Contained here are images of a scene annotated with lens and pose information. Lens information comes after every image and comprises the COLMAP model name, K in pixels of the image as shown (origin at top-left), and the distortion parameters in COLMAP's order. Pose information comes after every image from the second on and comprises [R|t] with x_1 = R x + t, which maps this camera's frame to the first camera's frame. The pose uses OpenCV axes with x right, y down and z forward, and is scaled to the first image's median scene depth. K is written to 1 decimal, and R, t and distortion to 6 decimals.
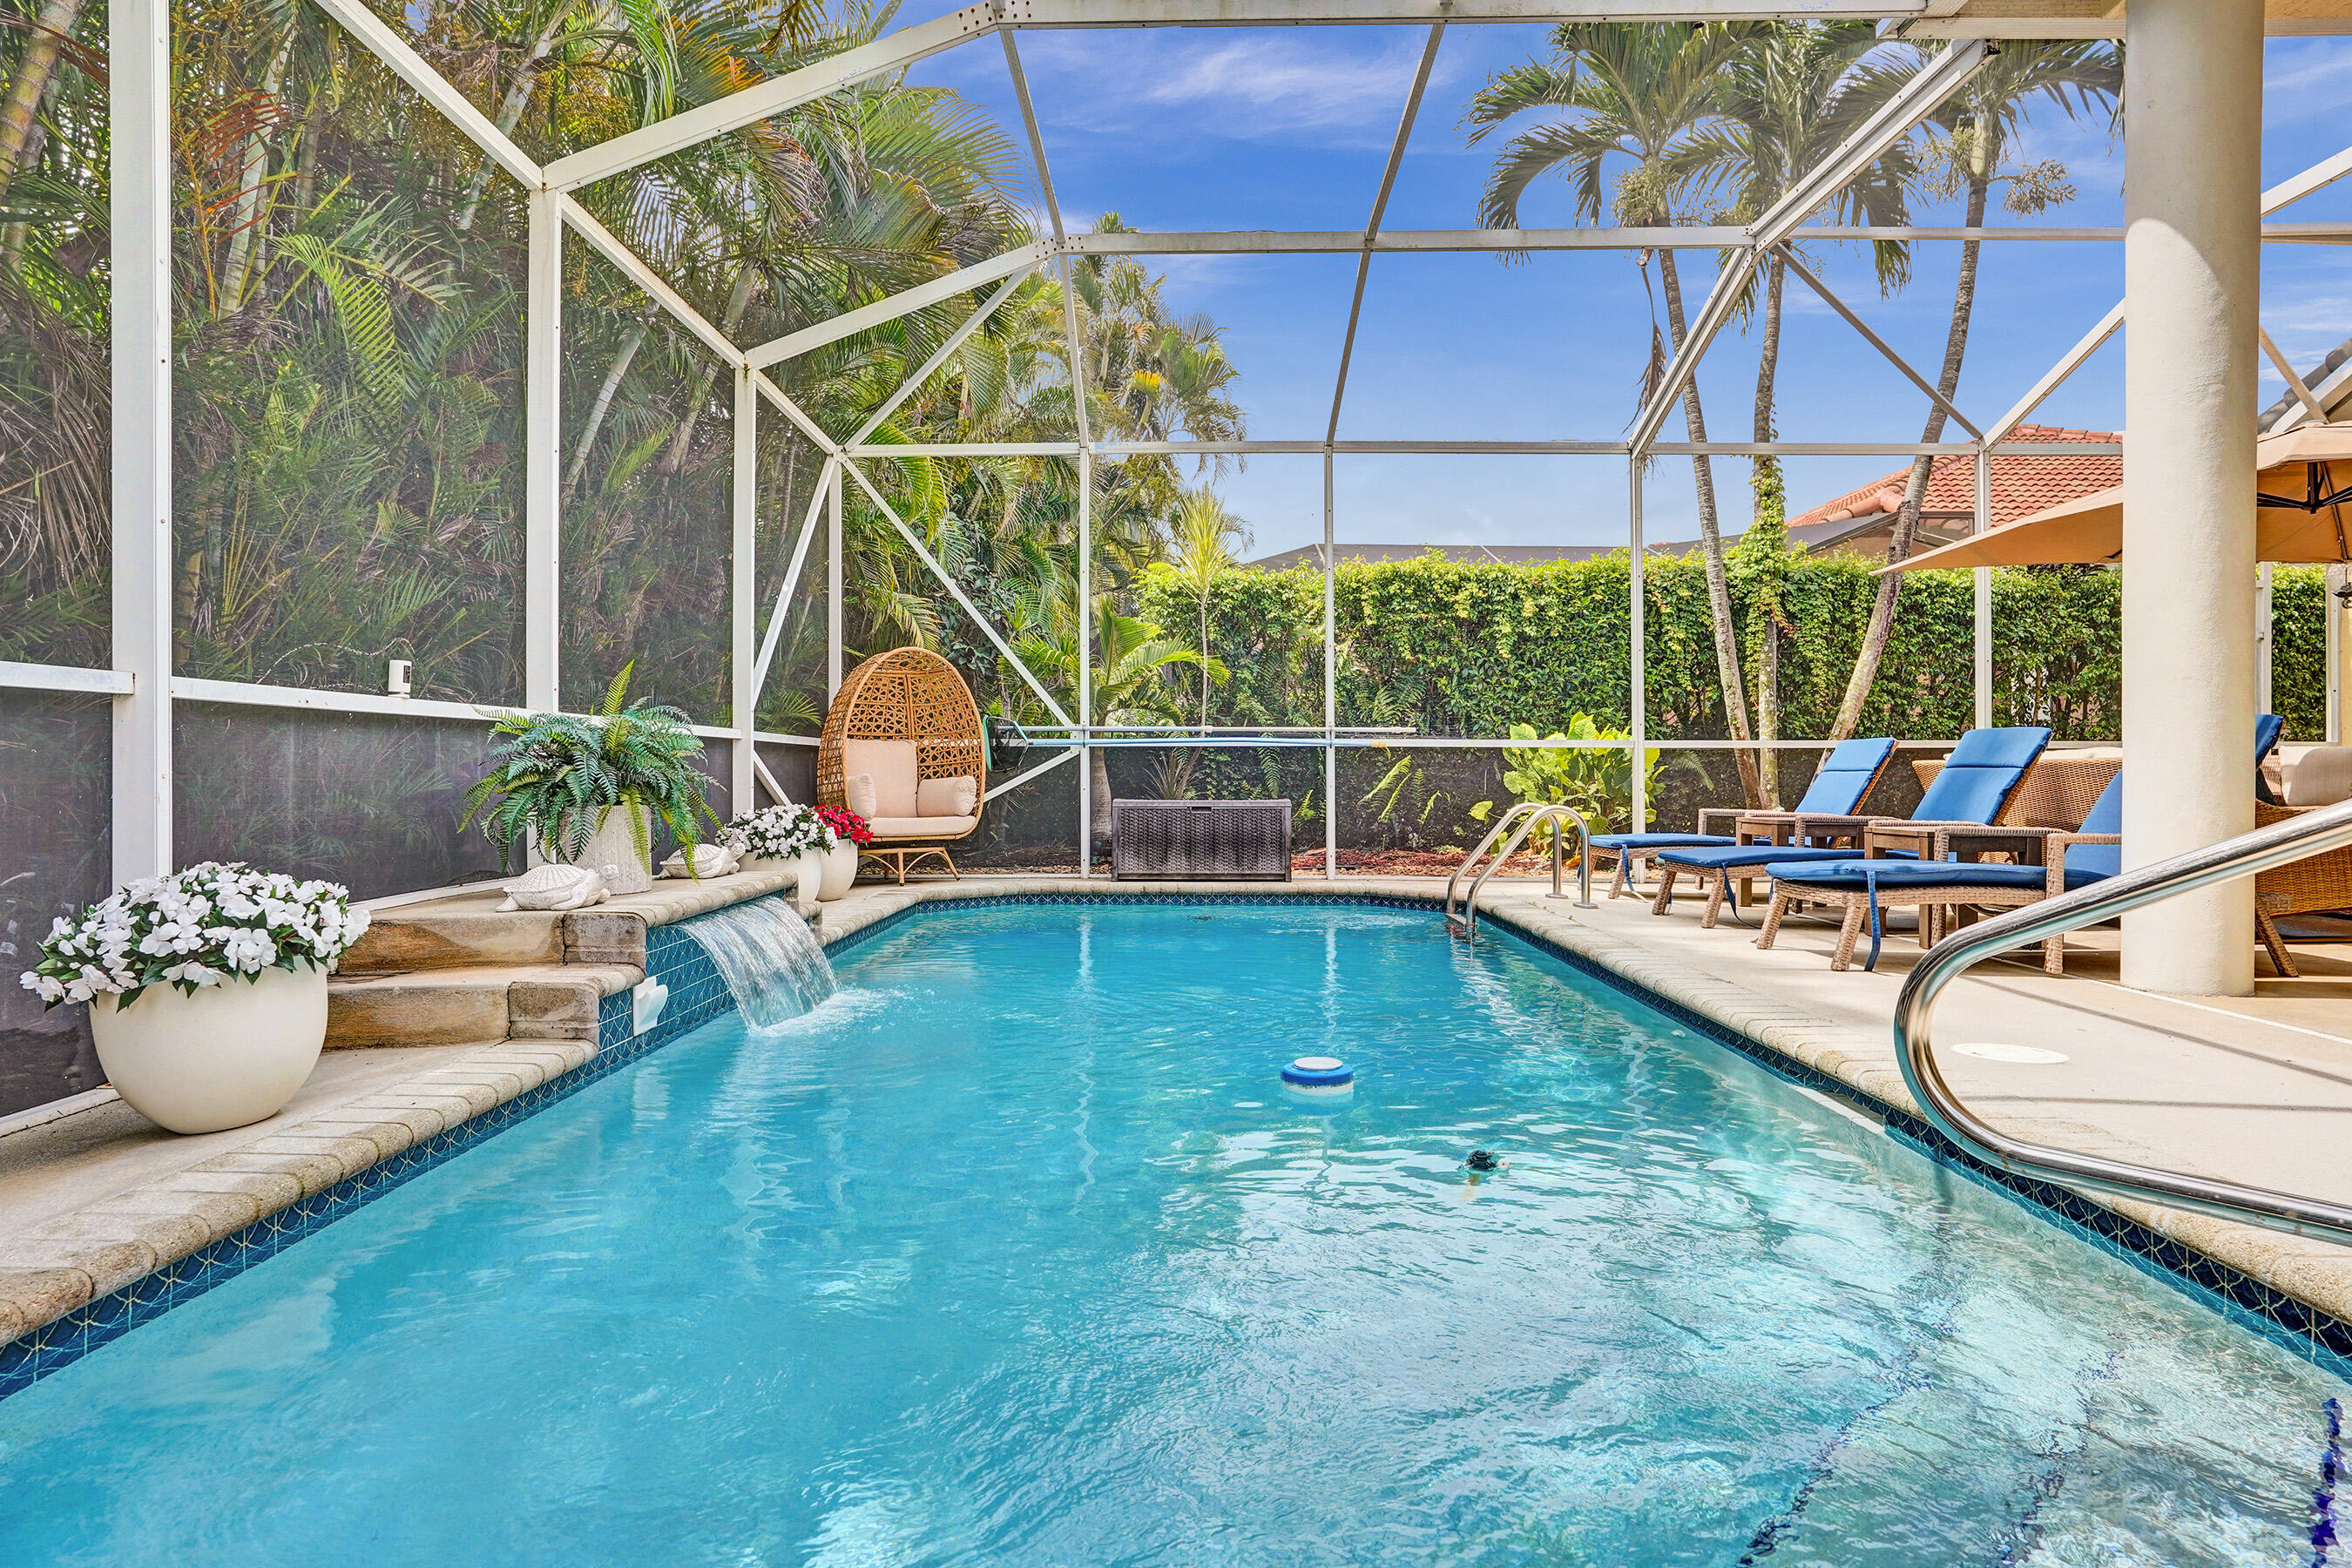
lens RADIAL K [[1281.7, 0, 1176.0], [0, 1281.7, 784.0], [0, 0, 1]] dist [-0.021663, 0.000768]
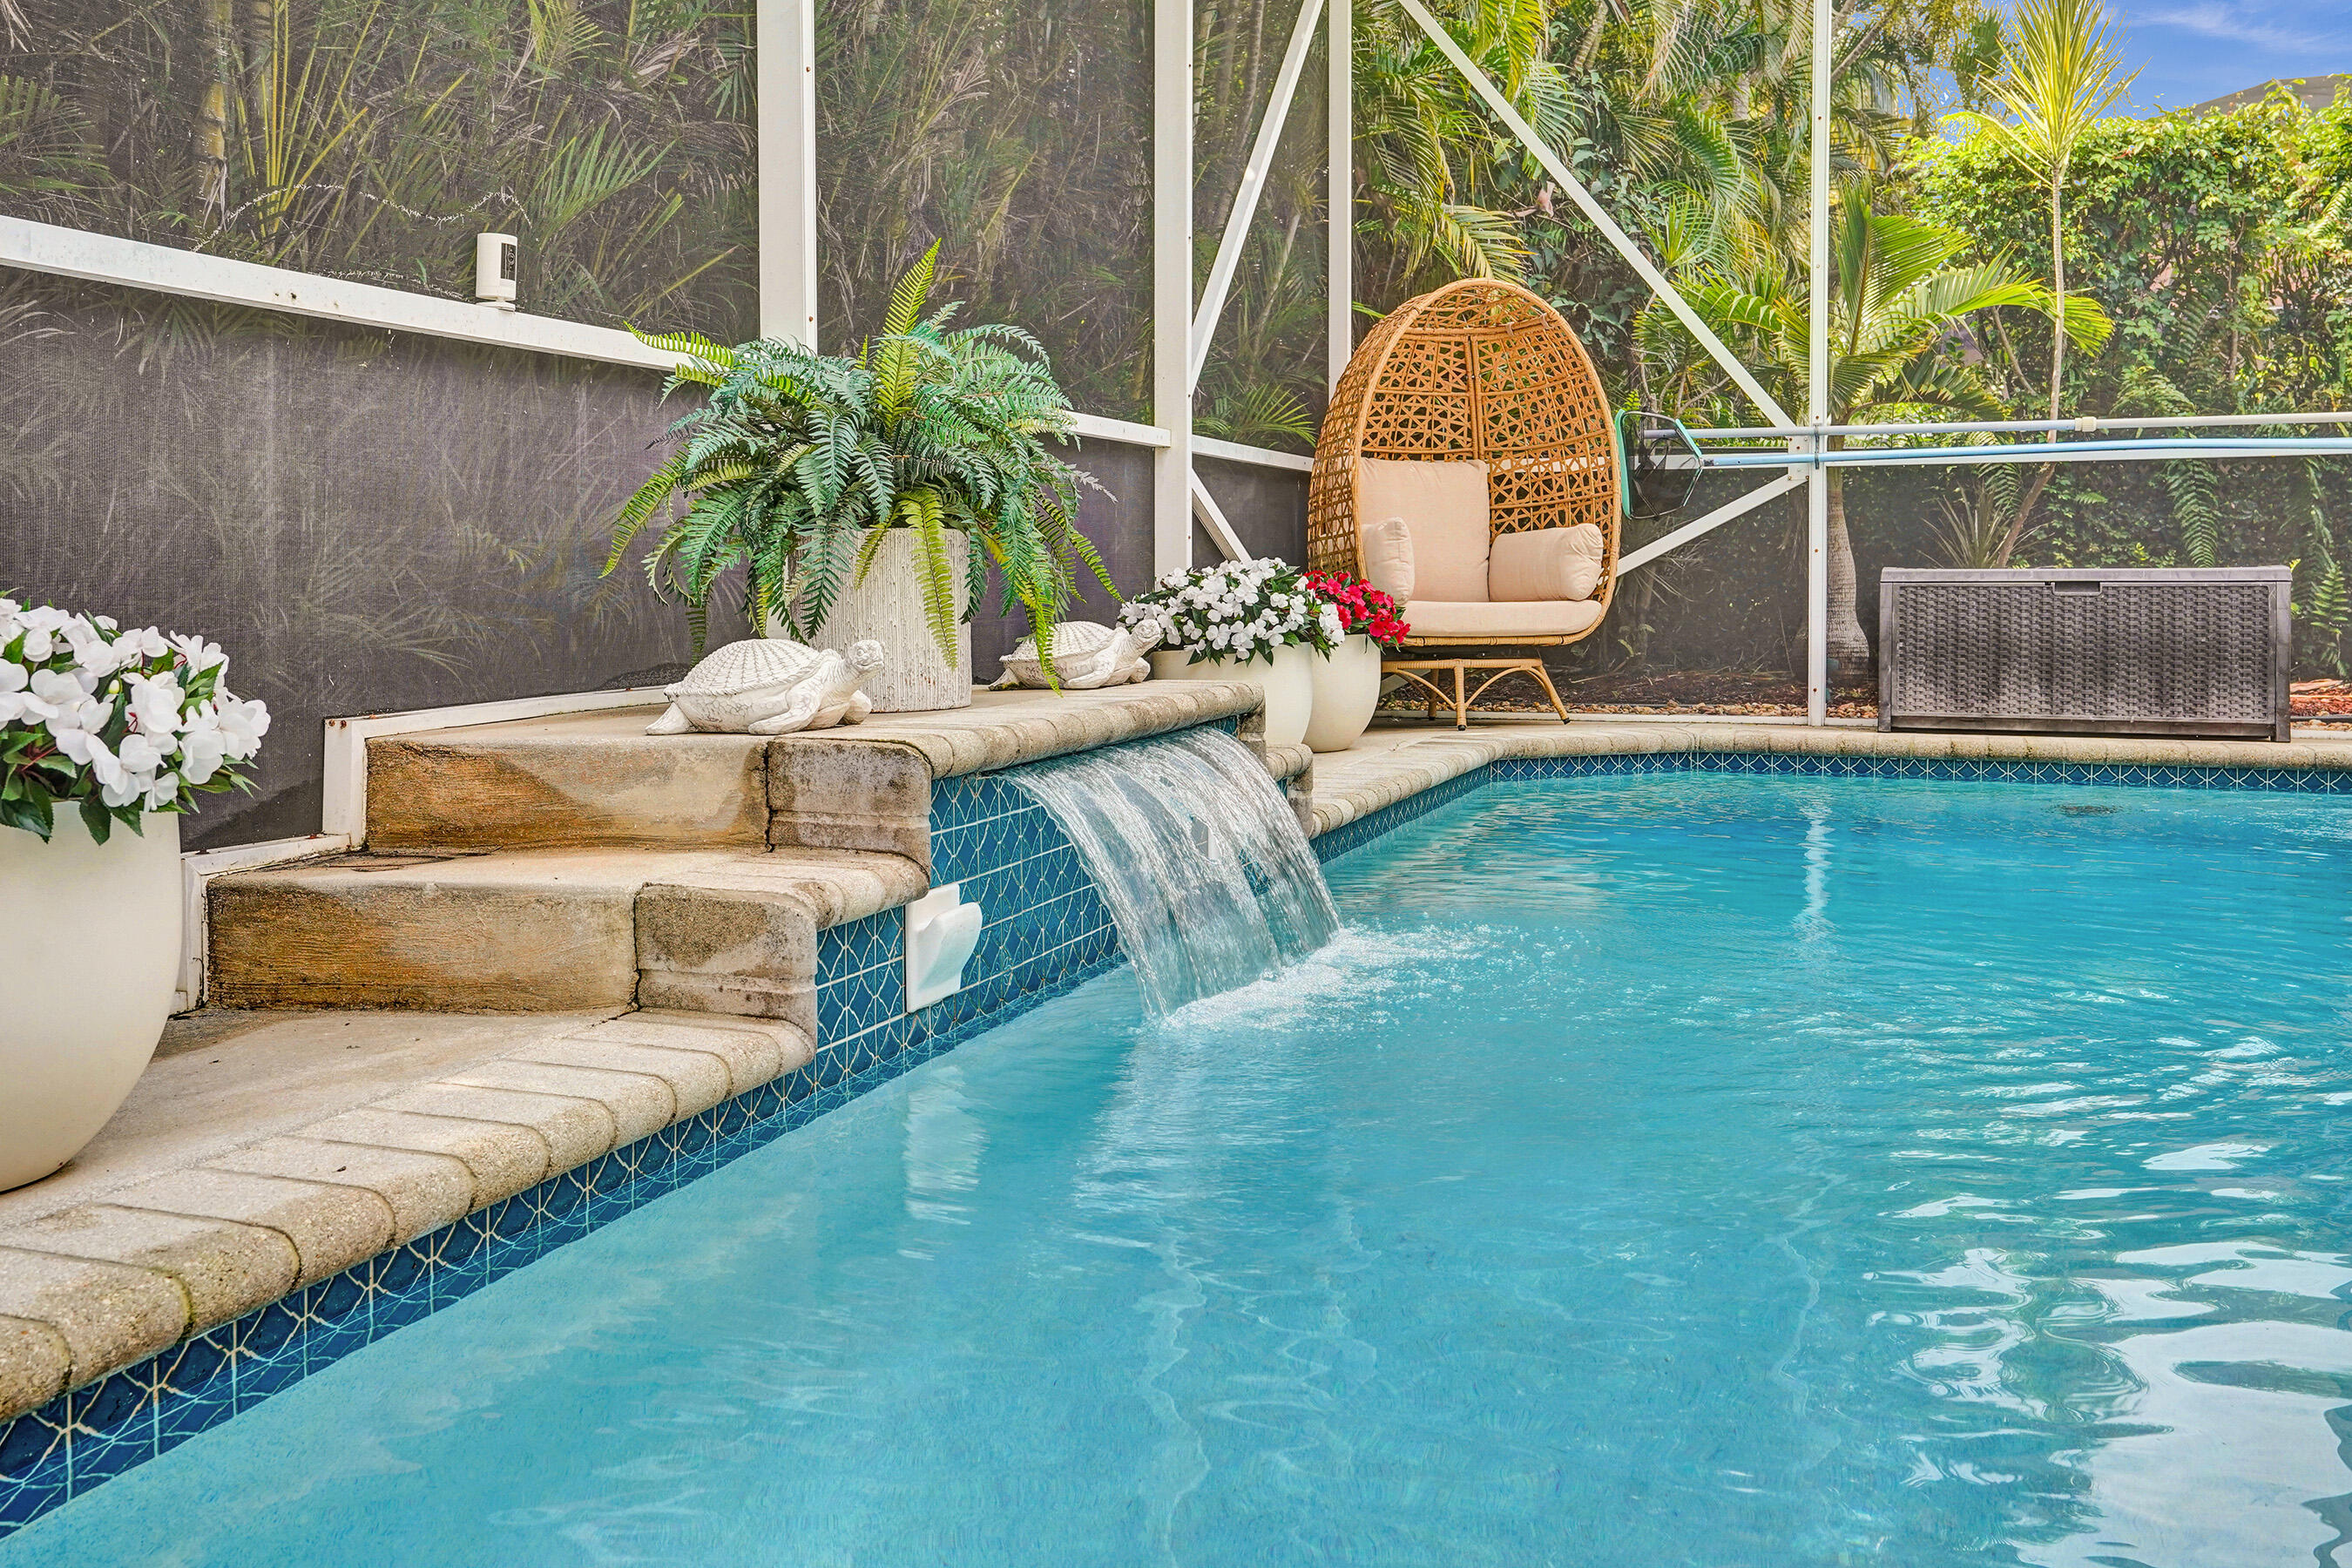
lens RADIAL K [[2068.6, 0, 1166.8], [0, 2068.6, 659.8], [0, 0, 1]] dist [-0.004949, 0.096357]
pose [[0.941412, 0.010842, -0.337085, -0.041037], [0.000666, 0.999421, 0.034004, 0.021337], [0.337259, -0.032236, 0.940860, 0.155685]]
